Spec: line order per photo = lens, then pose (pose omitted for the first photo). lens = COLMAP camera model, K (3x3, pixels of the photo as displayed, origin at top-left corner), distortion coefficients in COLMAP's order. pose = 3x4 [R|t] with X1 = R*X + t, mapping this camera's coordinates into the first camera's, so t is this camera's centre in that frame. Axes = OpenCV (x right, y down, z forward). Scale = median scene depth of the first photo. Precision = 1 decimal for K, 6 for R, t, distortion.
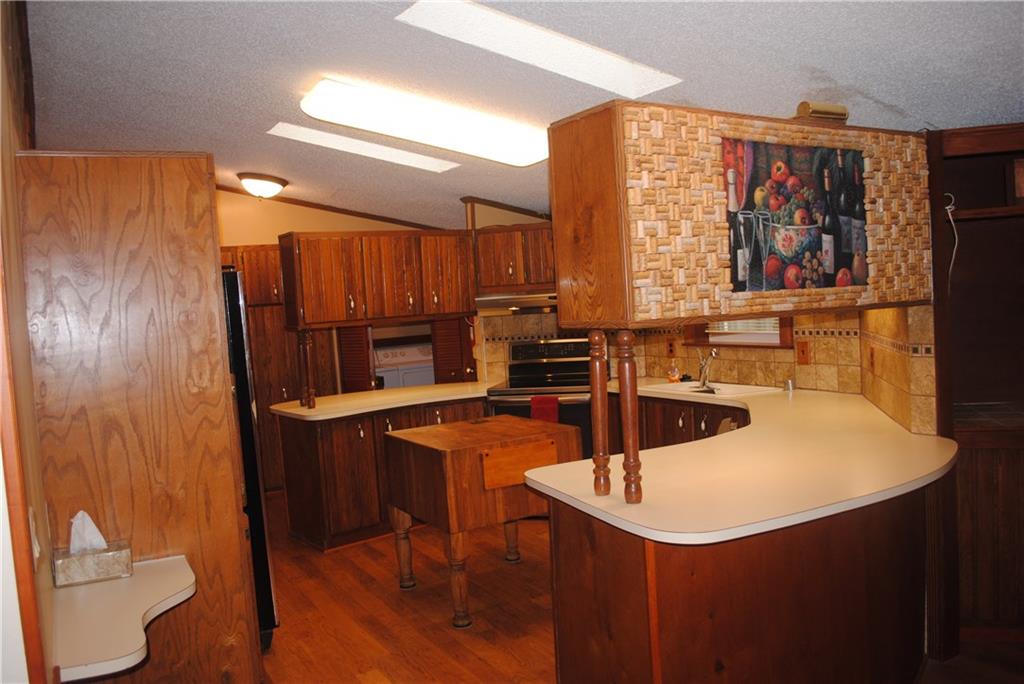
lens RADIAL K [[809.7, 0, 507.2], [0, 809.7, 342.8], [0, 0, 1]] dist [-0.073687, -0.005933]
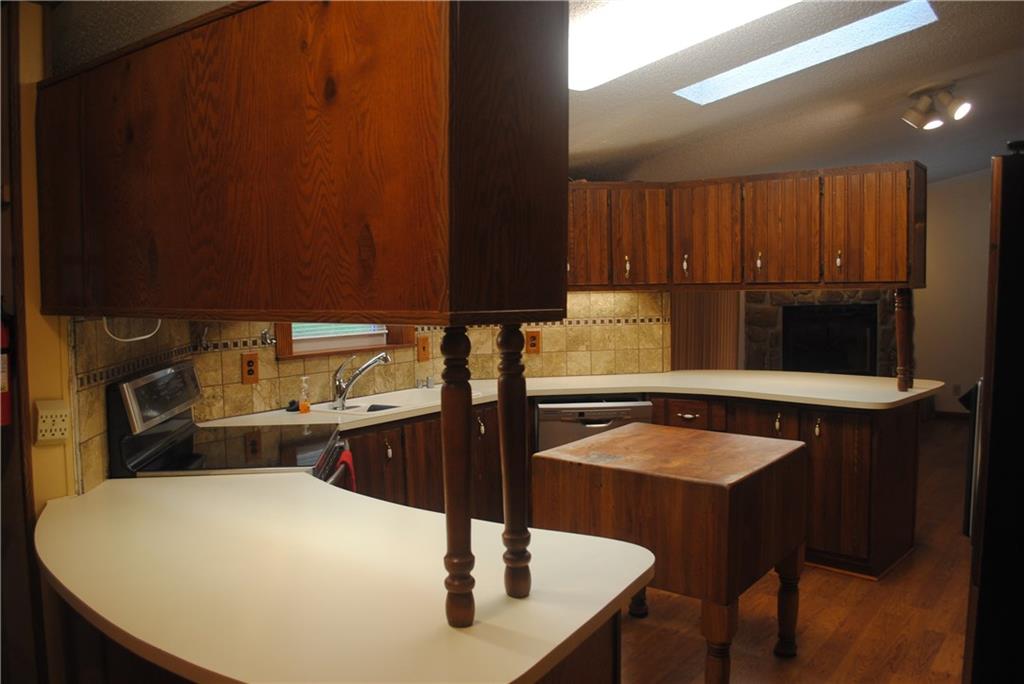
lens RADIAL K [[809.7, 0, 507.2], [0, 809.7, 342.8], [0, 0, 1]] dist [-0.073687, -0.005933]
pose [[-0.365221, -0.005065, 0.930907, -0.511077], [0.089672, 0.995144, 0.040595, -0.022798], [-0.926592, 0.098303, -0.362993, 1.091935]]
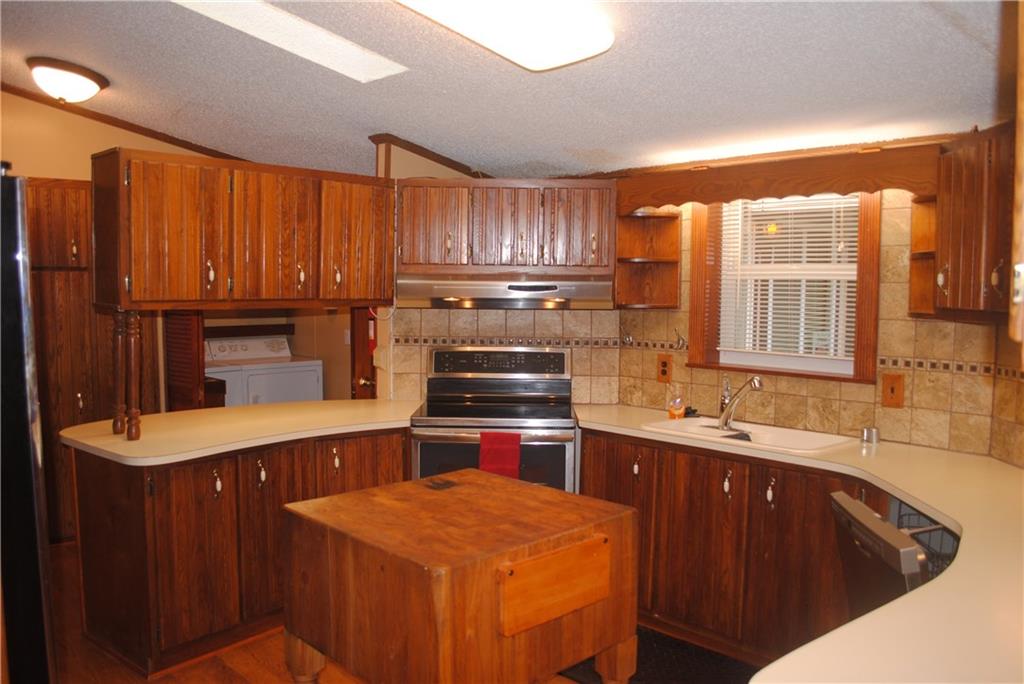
lens RADIAL K [[809.7, 0, 507.2], [0, 809.7, 342.8], [0, 0, 1]] dist [-0.073687, -0.005933]
pose [[0.969640, 0.055725, 0.238105, -0.114164], [-0.057552, 0.998342, 0.000723, -0.009274], [-0.237670, -0.014404, 0.971239, 0.342779]]
